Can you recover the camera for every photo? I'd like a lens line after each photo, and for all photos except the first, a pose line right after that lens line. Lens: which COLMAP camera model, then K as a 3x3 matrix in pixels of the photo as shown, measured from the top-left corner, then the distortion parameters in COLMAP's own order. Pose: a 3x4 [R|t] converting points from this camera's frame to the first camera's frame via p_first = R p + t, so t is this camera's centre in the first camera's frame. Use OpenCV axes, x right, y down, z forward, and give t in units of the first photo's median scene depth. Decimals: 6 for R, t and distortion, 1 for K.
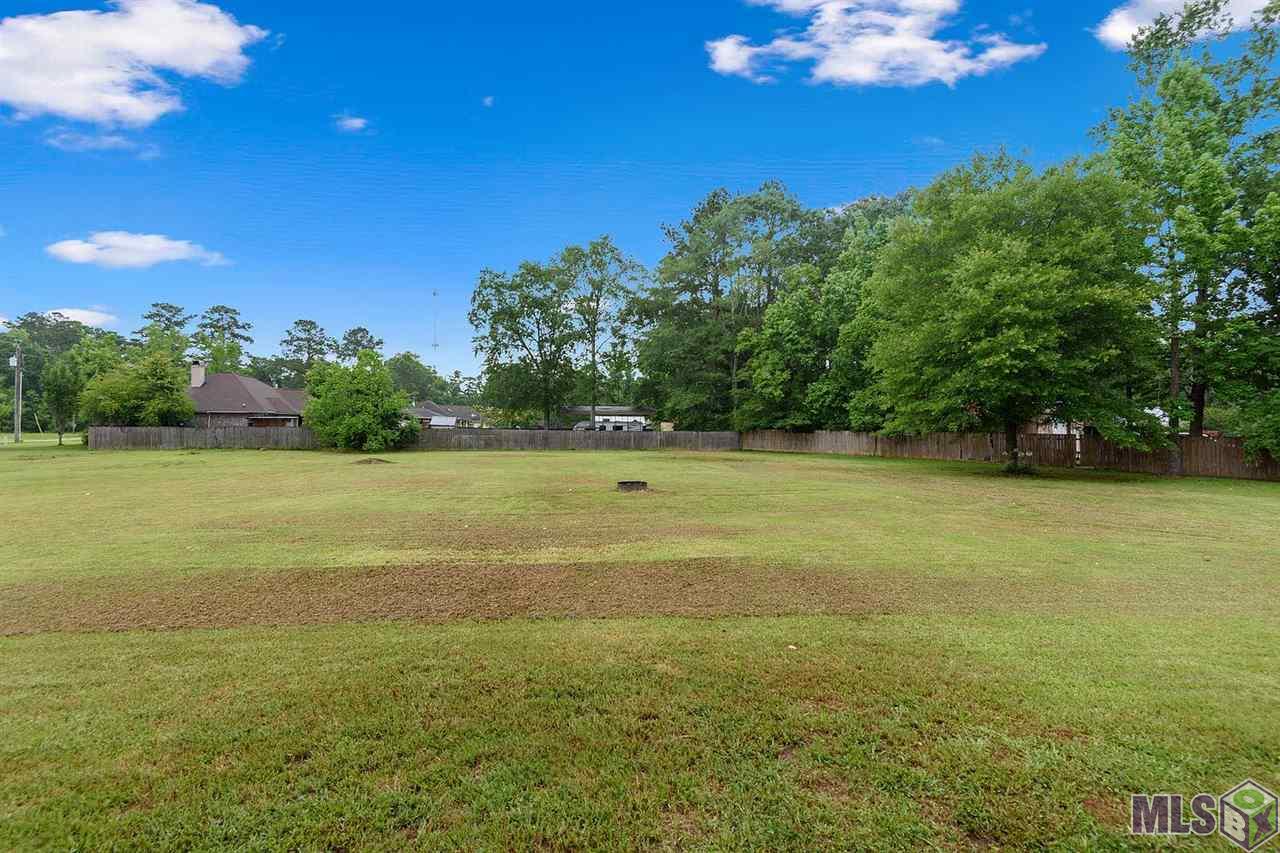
lens RADIAL K [[586.3, 0, 640.0], [0, 586.3, 426.5], [0, 0, 1]] dist [0.016294, -0.000143]
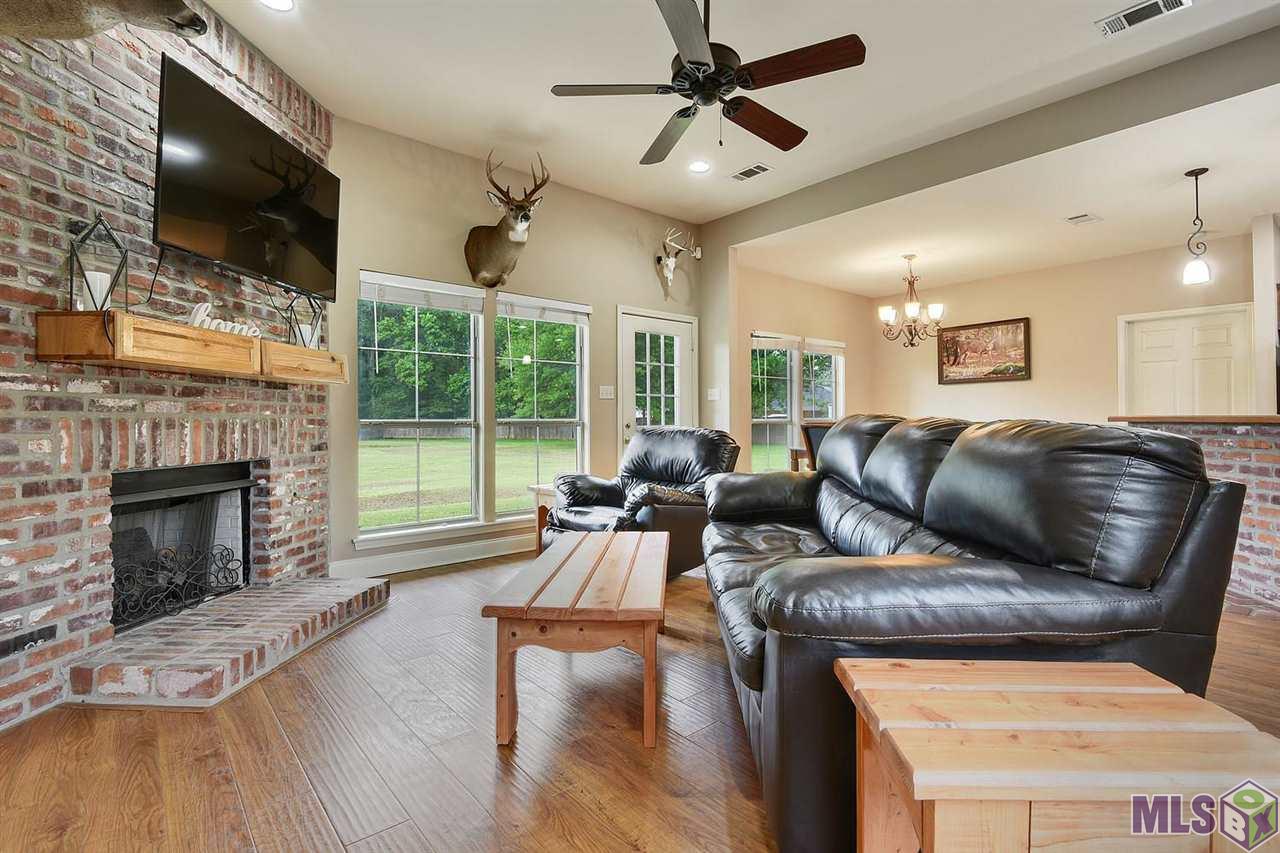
lens RADIAL K [[586.3, 0, 640.0], [0, 586.3, 426.5], [0, 0, 1]] dist [0.016294, -0.000143]
pose [[0.823944, -0.020651, 0.566295, -0.041868], [0.009550, 0.999700, 0.022561, 0.002266], [-0.566591, -0.013181, 0.823894, -0.098987]]
